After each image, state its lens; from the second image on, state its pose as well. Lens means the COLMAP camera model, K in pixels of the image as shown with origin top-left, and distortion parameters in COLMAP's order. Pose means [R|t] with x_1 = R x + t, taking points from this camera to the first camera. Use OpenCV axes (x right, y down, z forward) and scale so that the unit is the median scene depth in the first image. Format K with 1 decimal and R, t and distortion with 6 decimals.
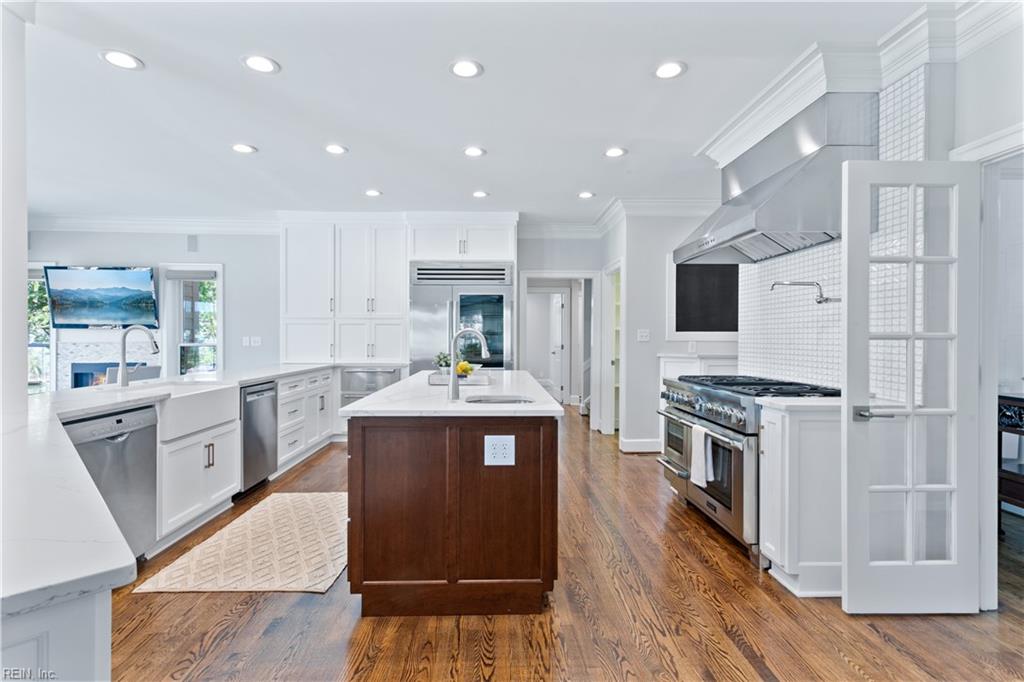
lens RADIAL K [[486.3, 0, 515.8], [0, 486.3, 338.1], [0, 0, 1]] dist [-0.000168, 0.001335]
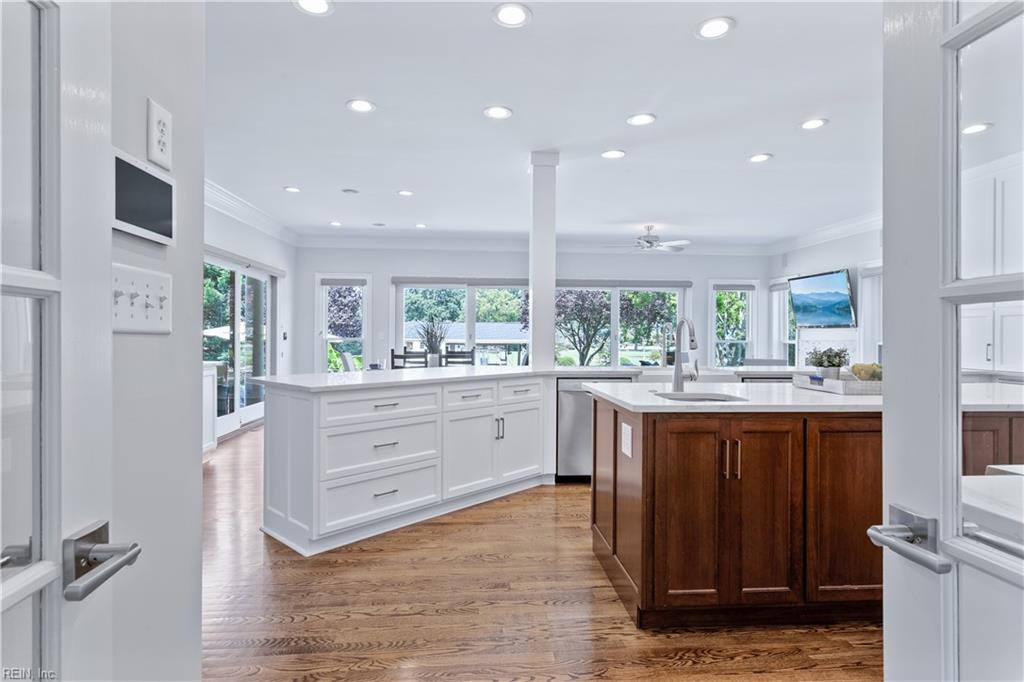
lens RADIAL K [[526.8, 0, 510.4], [0, 526.8, 335.4], [0, 0, 1]] dist [-0.003103, -0.001445]
pose [[0.027010, -0.003774, -0.999628, 0.378063], [-0.009574, 0.999946, -0.004034, 0.009189], [0.999589, 0.009680, 0.026973, 0.267108]]
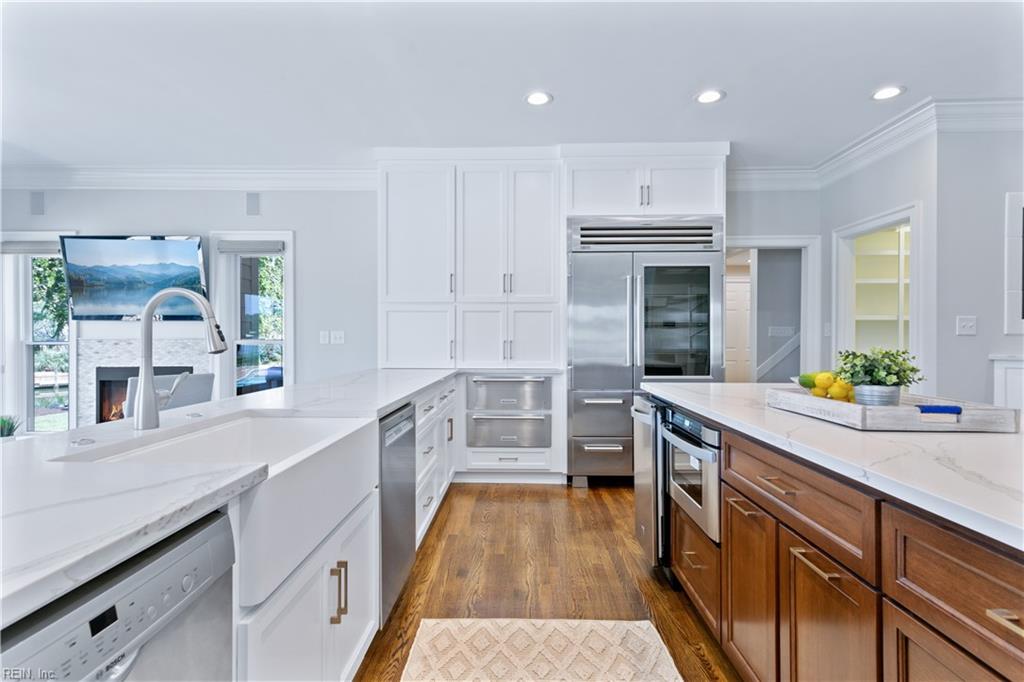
lens RADIAL K [[486.3, 0, 517.4], [0, 486.3, 340.0], [0, 0, 1]] dist [-0.000168, 0.001335]
pose [[0.998311, -0.000858, -0.058092, -0.246540], [0.000911, 0.999999, 0.000875, 0.010899], [0.058092, -0.000927, 0.998311, 0.319939]]
